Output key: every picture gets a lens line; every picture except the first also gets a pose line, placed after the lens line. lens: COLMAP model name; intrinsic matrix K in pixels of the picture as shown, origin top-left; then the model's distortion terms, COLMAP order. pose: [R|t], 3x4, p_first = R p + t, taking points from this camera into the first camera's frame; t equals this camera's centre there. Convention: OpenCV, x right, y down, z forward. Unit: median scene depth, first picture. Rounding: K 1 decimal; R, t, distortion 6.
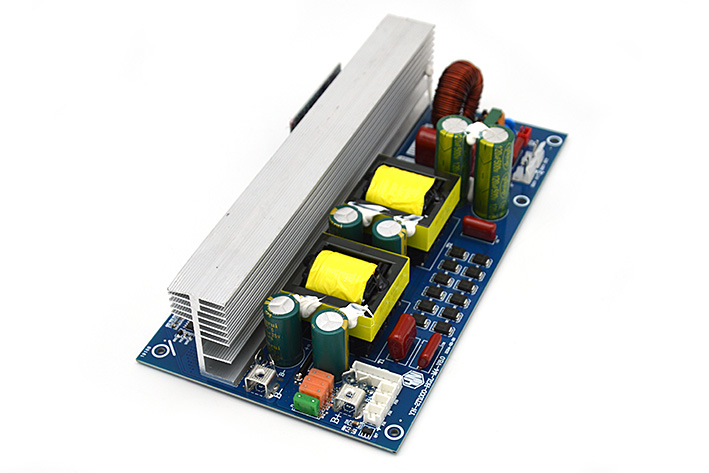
lens RADIAL K [[1244.1, 0, 353.6], [0, 1244.1, 236.5], [0, 0, 1]] dist [-0.007089, 0.000000]
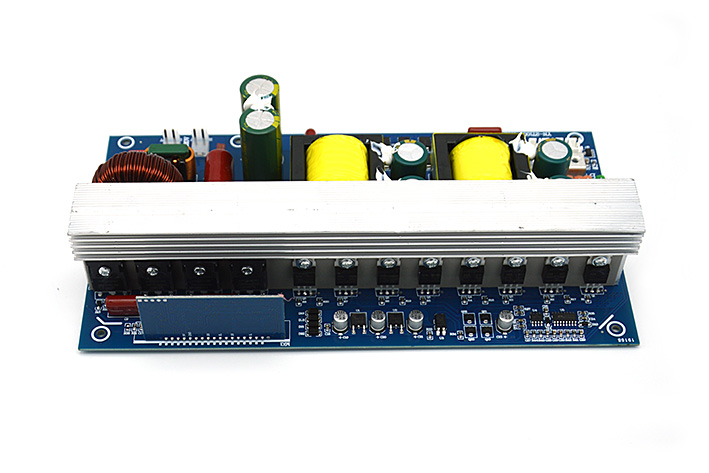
lens RADIAL K [[1241.6, 0, 324.1], [0, 1241.6, 231.9], [0, 0, 1]] dist [-0.025780, 0.000000]
pose [[-0.426599, -0.675128, 0.601843, -0.583287], [0.608976, 0.277578, 0.743034, -0.771438], [-0.668701, 0.683485, 0.292722, 0.828984]]
